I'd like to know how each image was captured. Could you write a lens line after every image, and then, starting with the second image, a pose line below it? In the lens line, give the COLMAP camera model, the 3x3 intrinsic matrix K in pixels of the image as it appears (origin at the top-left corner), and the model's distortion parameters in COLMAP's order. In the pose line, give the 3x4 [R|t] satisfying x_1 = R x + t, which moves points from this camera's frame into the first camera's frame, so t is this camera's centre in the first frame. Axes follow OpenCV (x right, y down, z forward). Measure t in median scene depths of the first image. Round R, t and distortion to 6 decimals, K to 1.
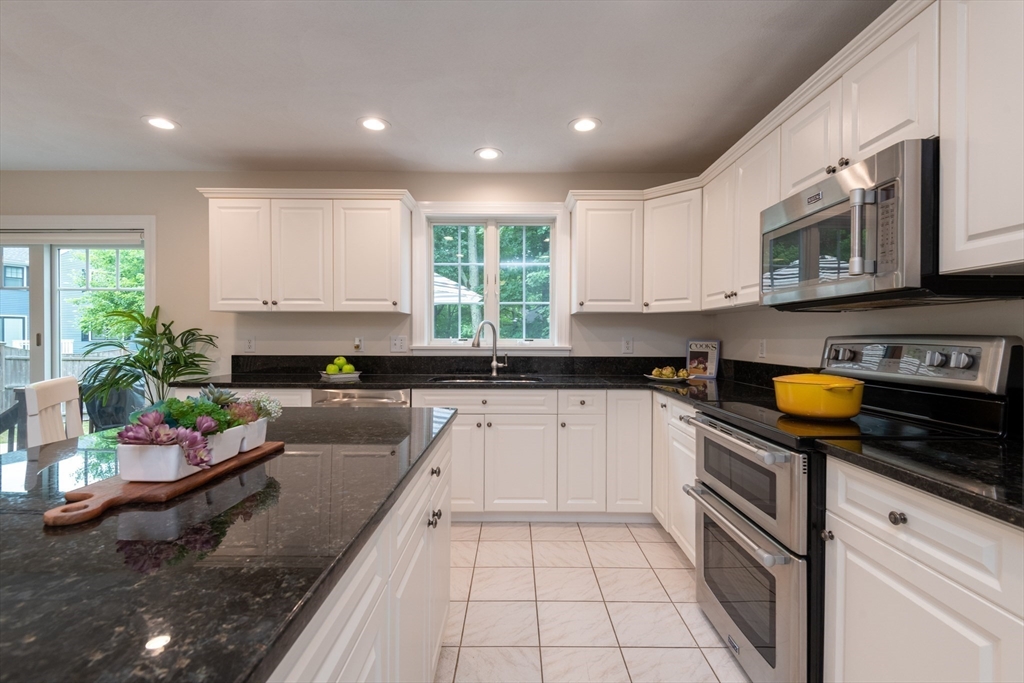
lens RADIAL K [[462.3, 0, 512.0], [0, 462.3, 341.5], [0, 0, 1]] dist [0.050691, -0.035324]
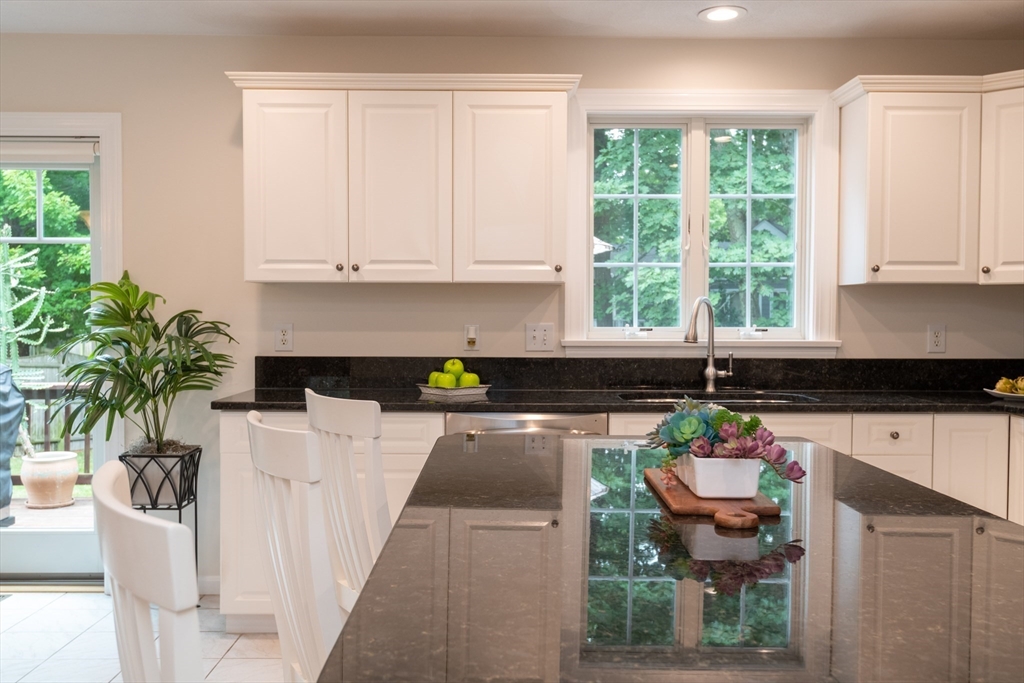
lens RADIAL K [[998.2, 0, 512.0], [0, 998.2, 341.5], [0, 0, 1]] dist [0.031224, -0.004854]
pose [[0.999783, -0.000903, 0.020792, -0.324507], [0.000514, 0.999825, 0.018707, -0.012917], [-0.020805, -0.018692, 0.999609, -0.252484]]
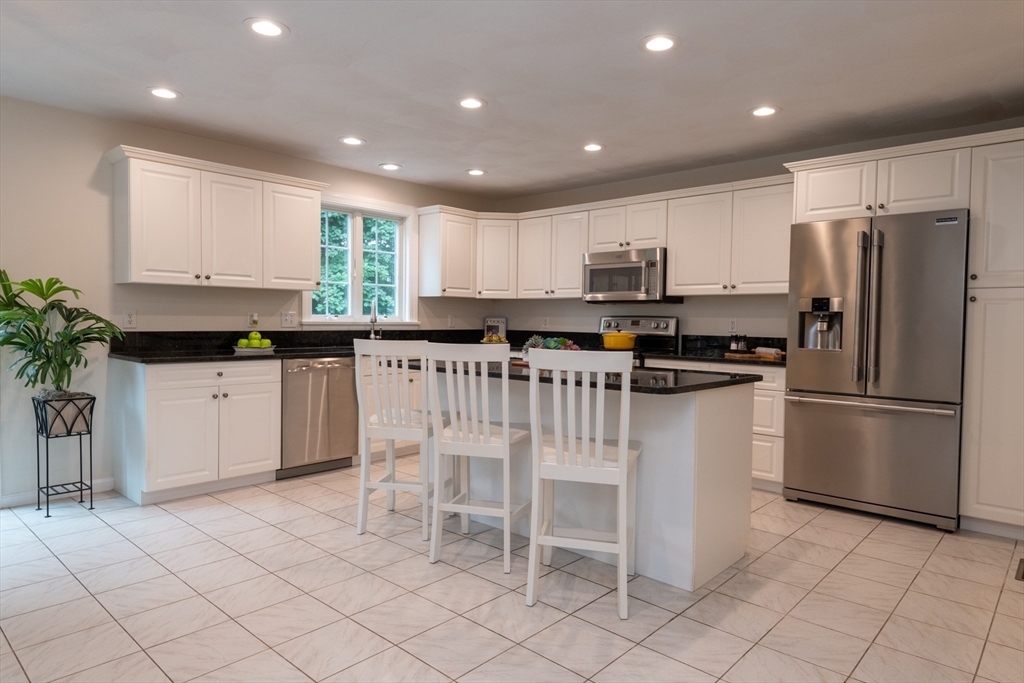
lens RADIAL K [[613.0, 0, 512.0], [0, 613.0, 341.5], [0, 0, 1]] dist [0.008137, -0.001348]
pose [[0.675823, -0.023163, 0.736700, -0.993303], [-0.004144, 0.999371, 0.035223, 0.004219], [-0.737052, -0.026857, 0.675302, -0.338803]]
